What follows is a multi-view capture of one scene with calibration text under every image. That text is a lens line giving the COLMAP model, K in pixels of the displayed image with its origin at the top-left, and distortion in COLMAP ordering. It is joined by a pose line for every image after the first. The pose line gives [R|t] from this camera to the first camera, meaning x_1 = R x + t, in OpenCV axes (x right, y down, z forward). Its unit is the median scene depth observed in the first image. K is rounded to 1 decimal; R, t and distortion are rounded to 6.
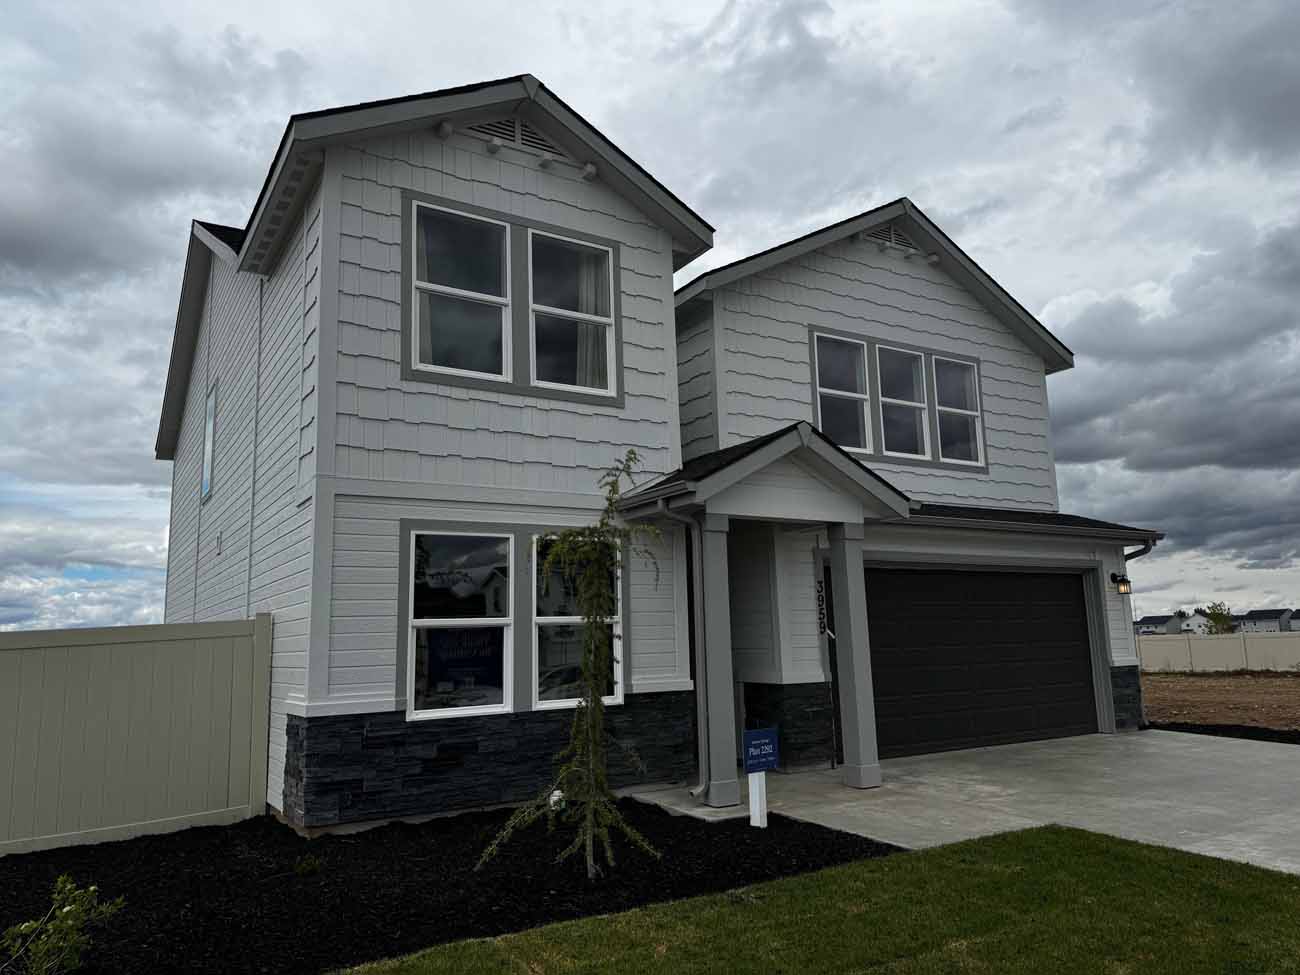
lens RADIAL K [[909.0, 0, 649.3], [0, 909.0, 490.9], [0, 0, 1]] dist [0.027255, -0.001353]
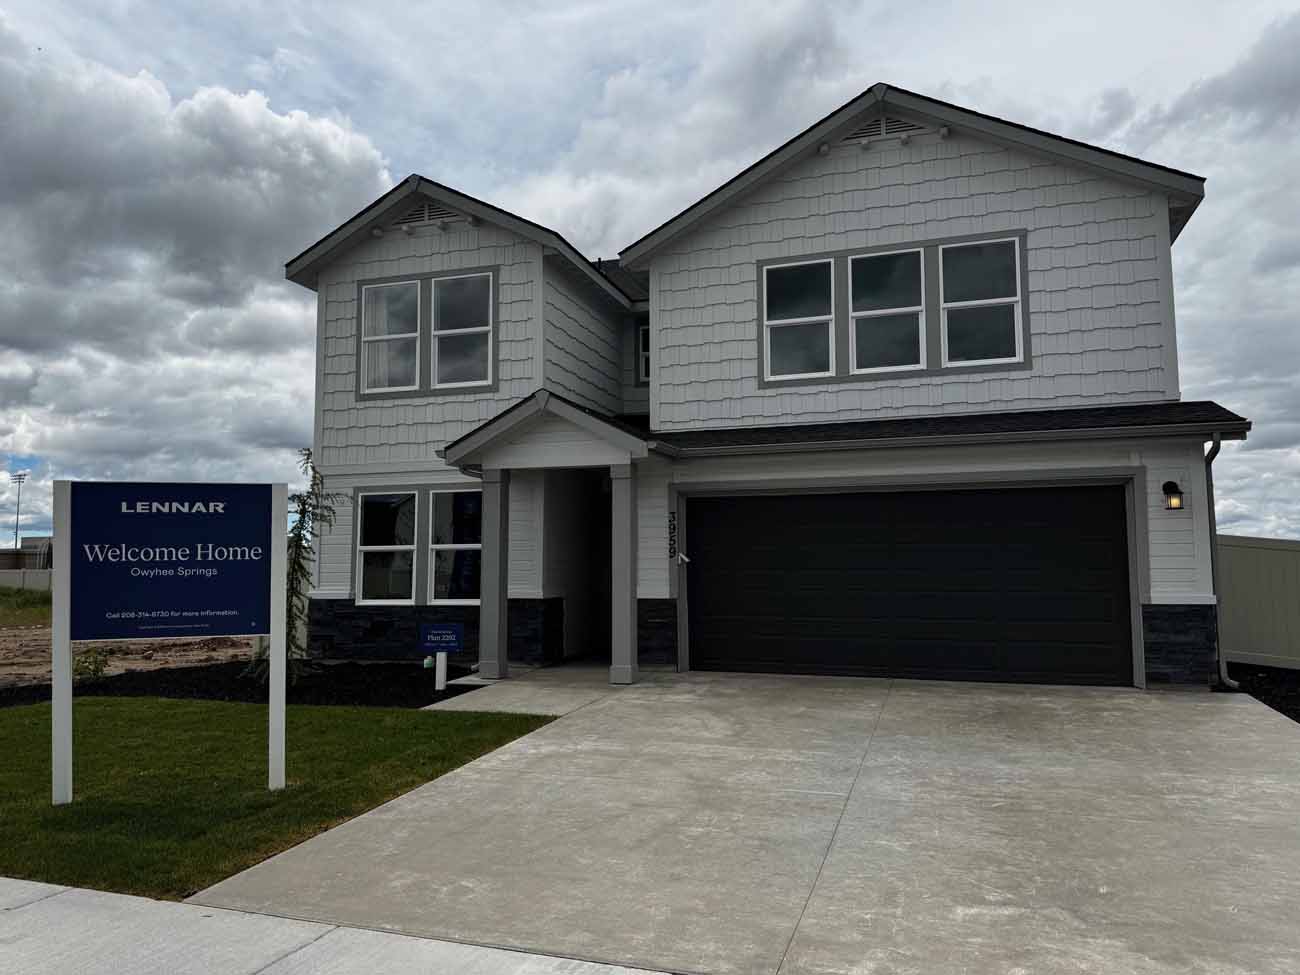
lens RADIAL K [[909.0, 0, 649.4], [0, 909.0, 490.8], [0, 0, 1]] dist [0.027255, -0.001353]
pose [[0.643395, -0.043487, -0.764298, 1.136044], [0.112764, 0.992878, 0.038433, 0.029201], [0.757184, -0.110913, 0.643716, 0.277571]]
